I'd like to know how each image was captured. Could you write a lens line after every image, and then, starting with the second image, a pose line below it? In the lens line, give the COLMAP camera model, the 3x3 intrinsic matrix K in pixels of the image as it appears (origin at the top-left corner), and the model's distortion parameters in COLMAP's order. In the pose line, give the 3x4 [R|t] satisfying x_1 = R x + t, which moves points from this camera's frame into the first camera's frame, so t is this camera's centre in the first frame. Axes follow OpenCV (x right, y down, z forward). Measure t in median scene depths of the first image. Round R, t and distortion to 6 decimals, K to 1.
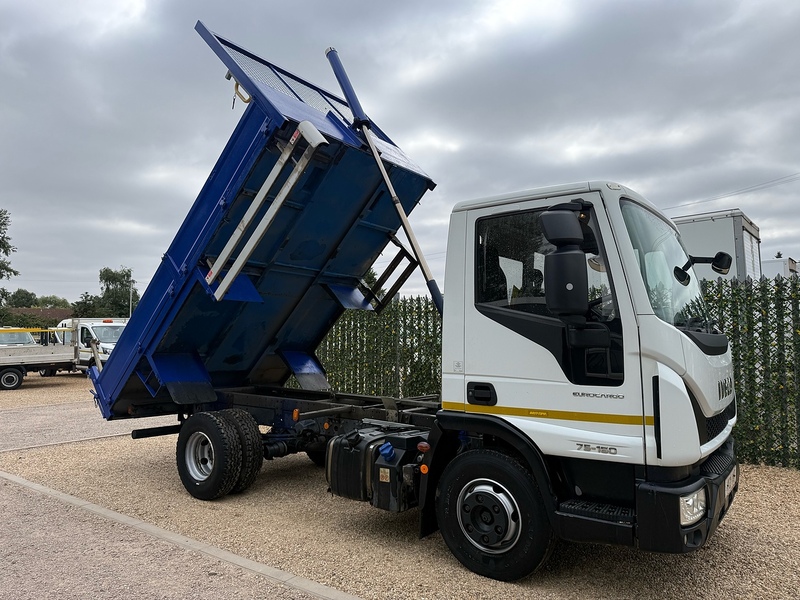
lens RADIAL K [[562.3, 0, 402.7], [0, 562.3, 267.6], [0, 0, 1]] dist [0.031901, -0.003152]
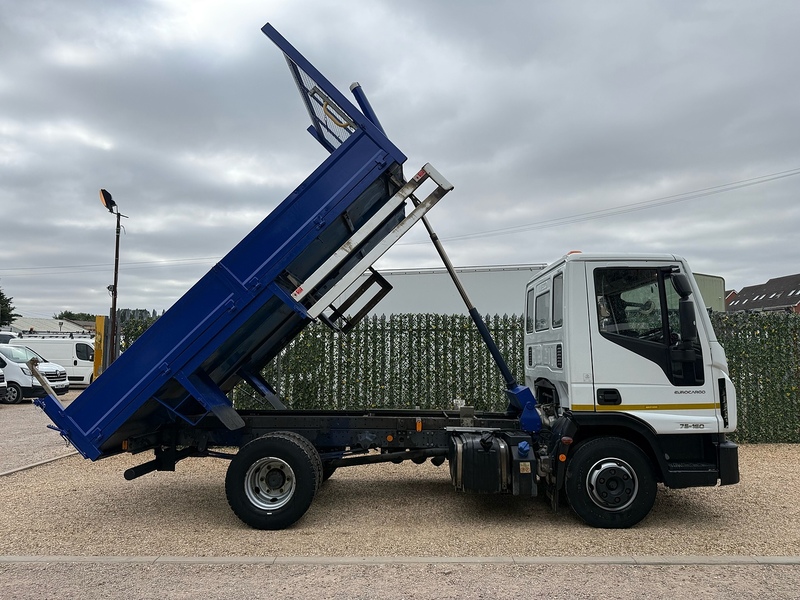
lens RADIAL K [[540.0, 0, 401.2], [0, 540.0, 268.1], [0, 0, 1]] dist [0.008693, -0.006113]
pose [[0.819056, 0.088255, 0.566885, -1.072630], [-0.067635, 0.996061, -0.057349, 0.019505], [-0.569713, 0.008631, 0.821798, 0.195876]]
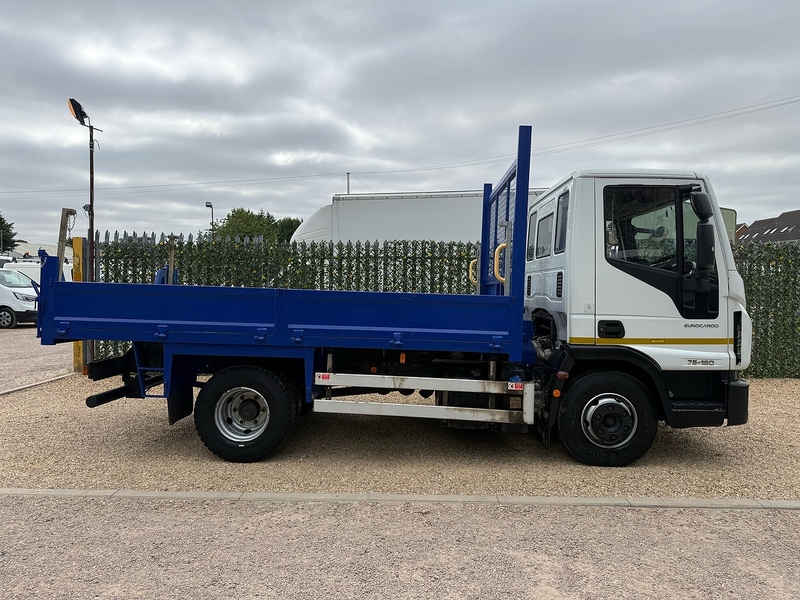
lens RADIAL K [[543.0, 0, 402.8], [0, 543.0, 271.7], [0, 0, 1]] dist [0.029044, -0.026356]
pose [[0.822171, 0.021804, 0.568823, -0.949808], [-0.079373, 0.993896, 0.076627, 0.040224], [-0.563680, -0.108149, 0.818882, 0.280731]]
